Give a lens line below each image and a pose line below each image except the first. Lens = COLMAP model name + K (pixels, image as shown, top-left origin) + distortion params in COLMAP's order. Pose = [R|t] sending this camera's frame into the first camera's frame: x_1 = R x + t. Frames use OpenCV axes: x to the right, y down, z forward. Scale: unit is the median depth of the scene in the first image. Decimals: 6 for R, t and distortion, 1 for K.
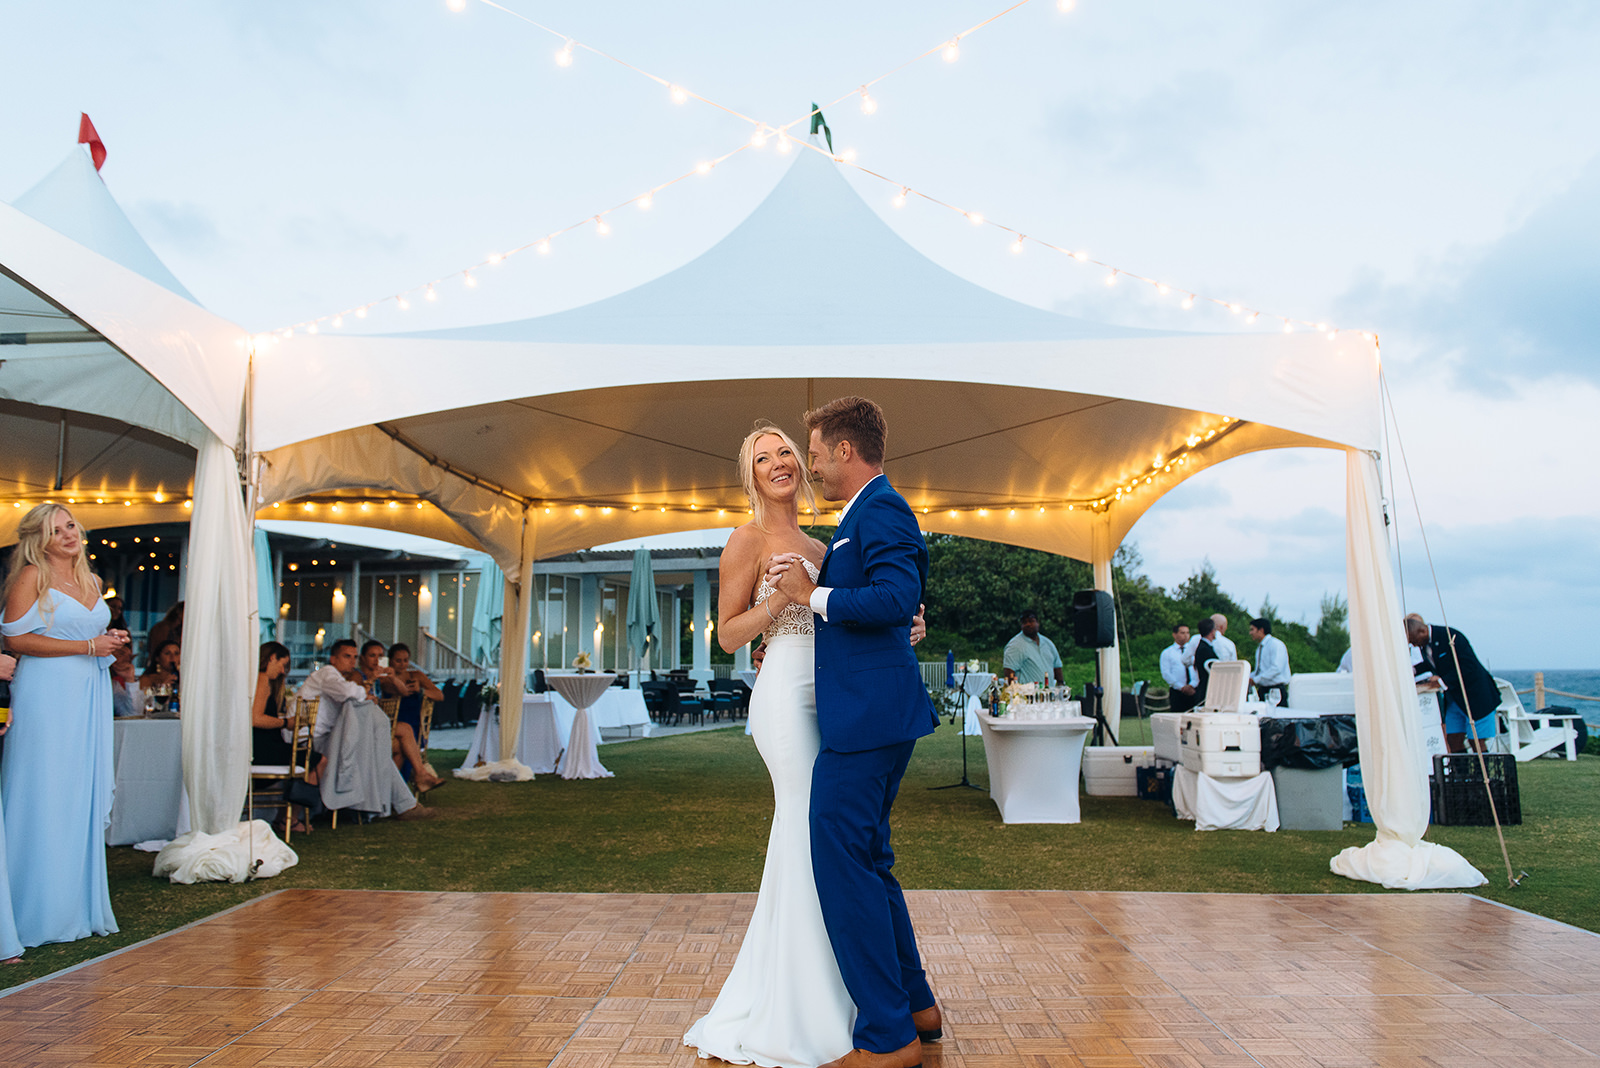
lens RADIAL K [[1206.0, 0, 800.0], [0, 1206.0, 534.0], [0, 0, 1]] dist [-0.007341, -0.001209]
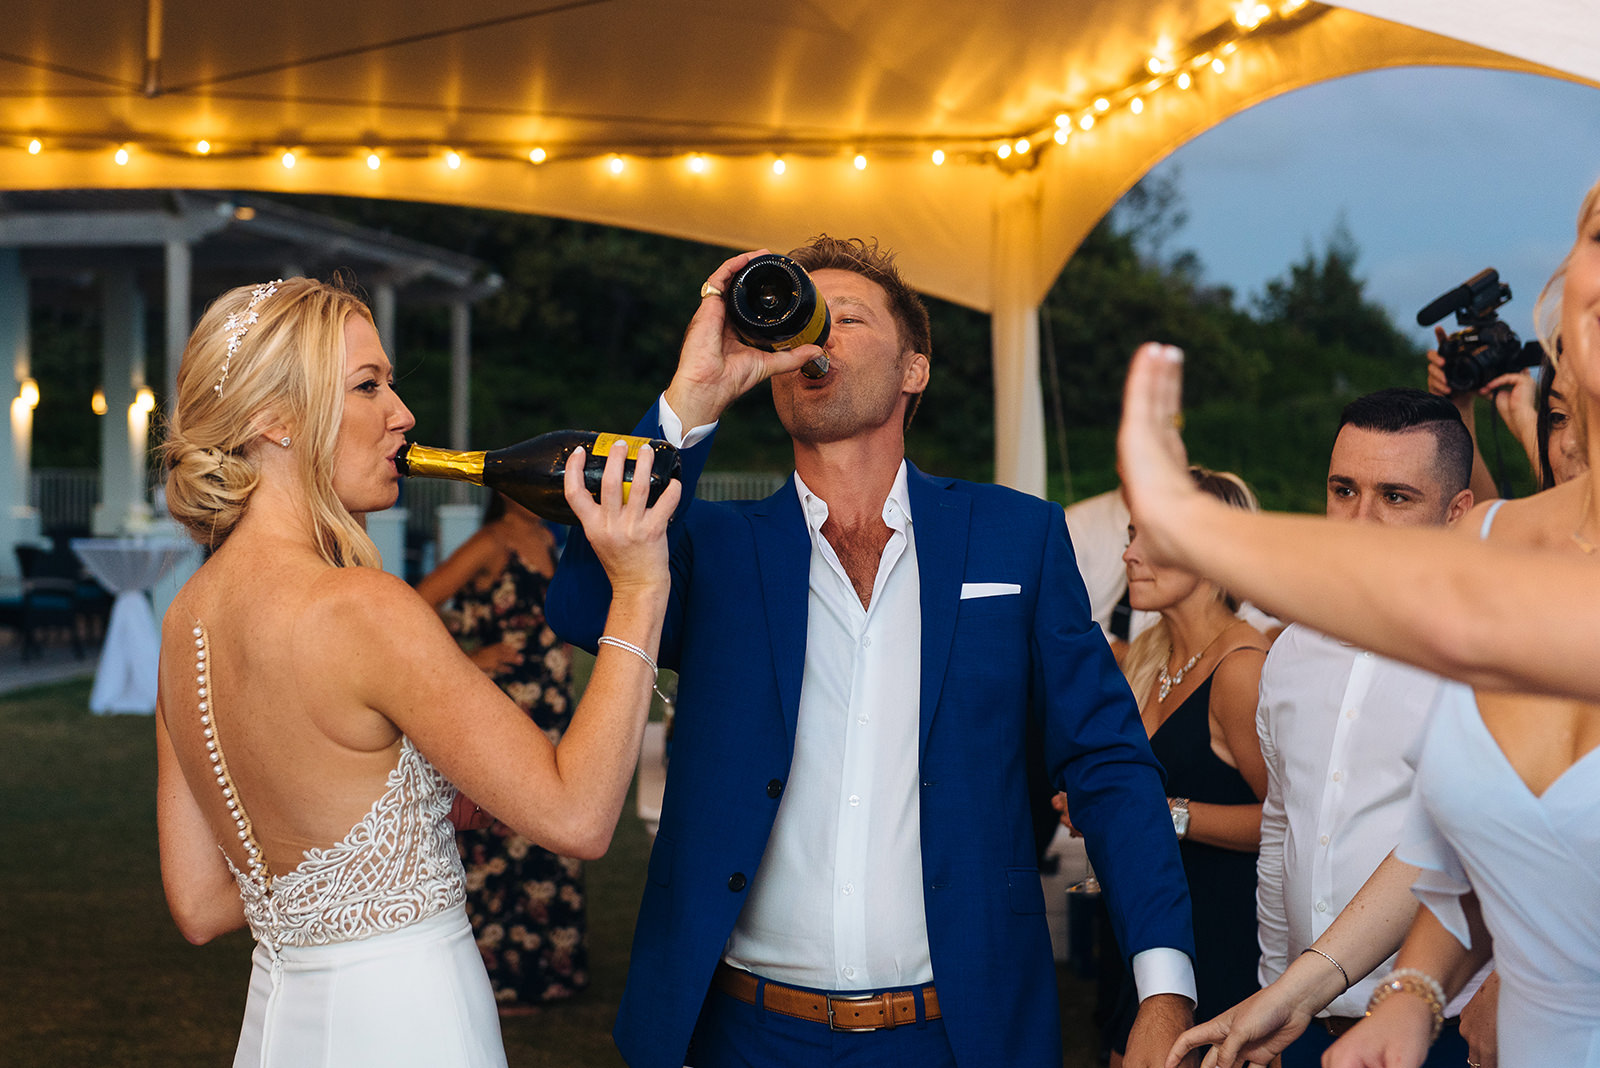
lens RADIAL K [[3007.7, 0, 800.0], [0, 3007.7, 534.0], [0, 0, 1]] dist [-0.011307, -0.175862]
pose [[0.989311, 0.007746, 0.145616, 0.052155], [-0.028187, 0.989913, 0.138841, -0.033990], [-0.143072, -0.141462, 0.979550, 0.102443]]
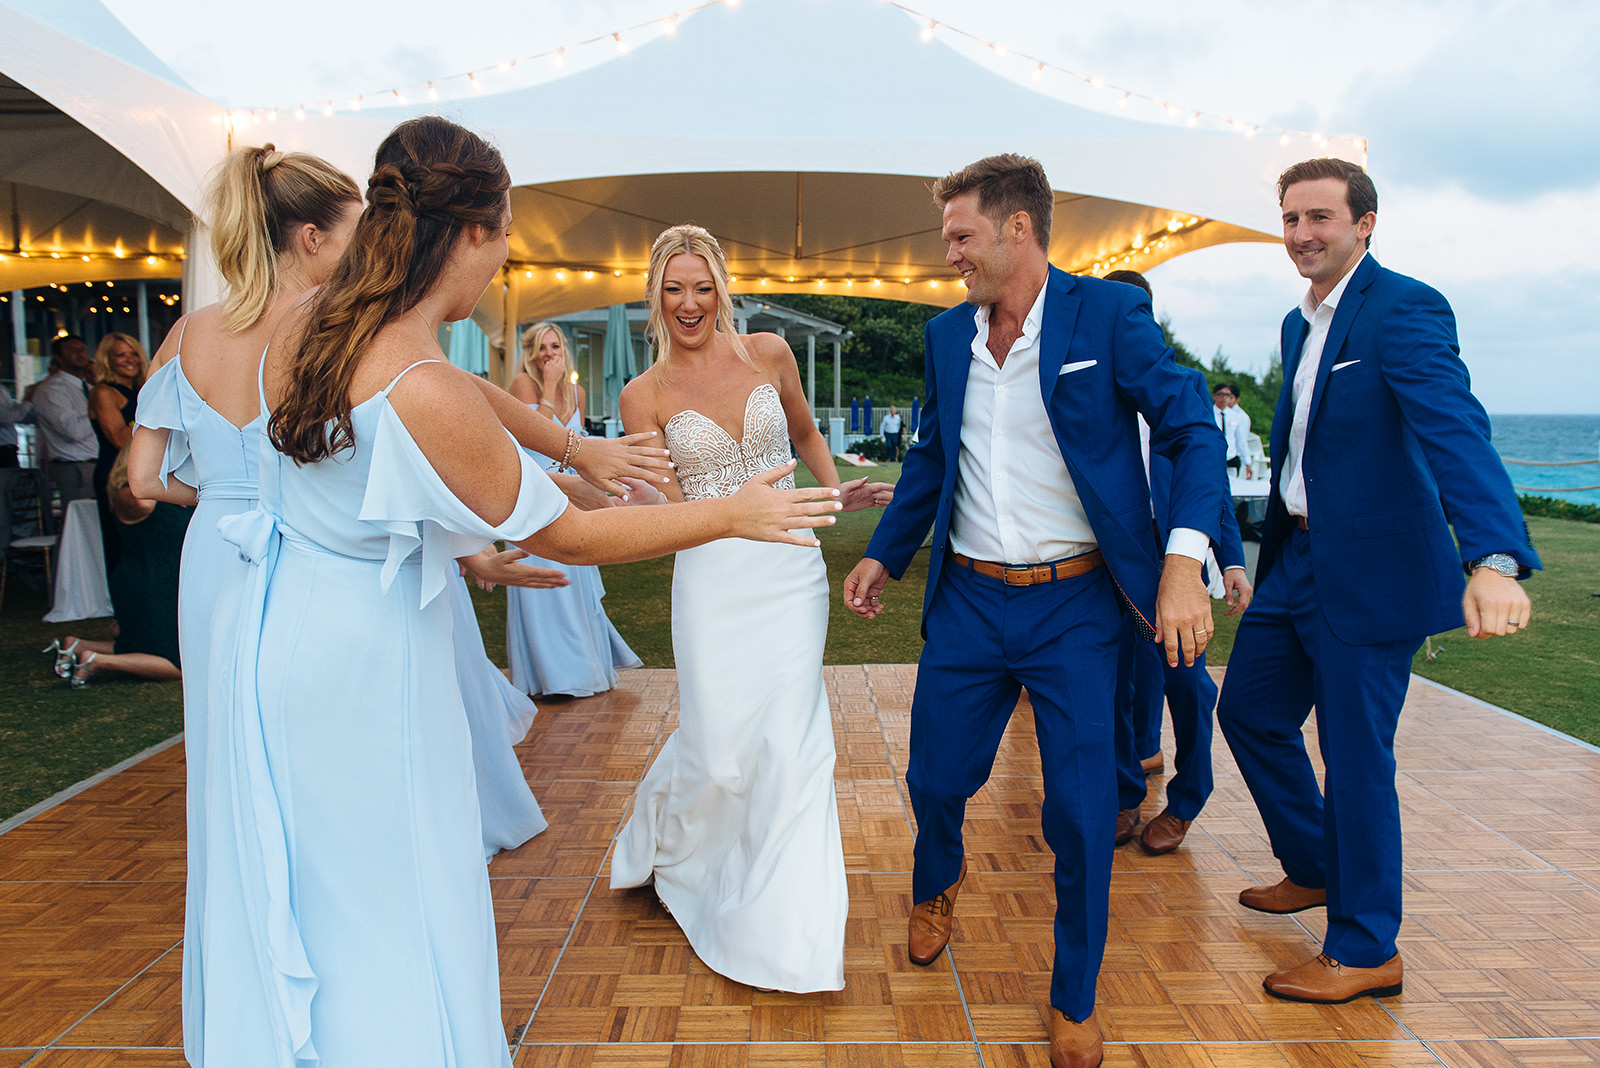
lens RADIAL K [[1179.9, 0, 842.0], [0, 1179.9, 529.1], [0, 0, 1]] dist [0.002277, 0.000301]
pose [[0.997736, 0.002364, 0.067218, -0.016886], [-0.016814, 0.976419, 0.215226, -0.027901], [-0.065124, -0.215869, 0.974248, -0.010220]]
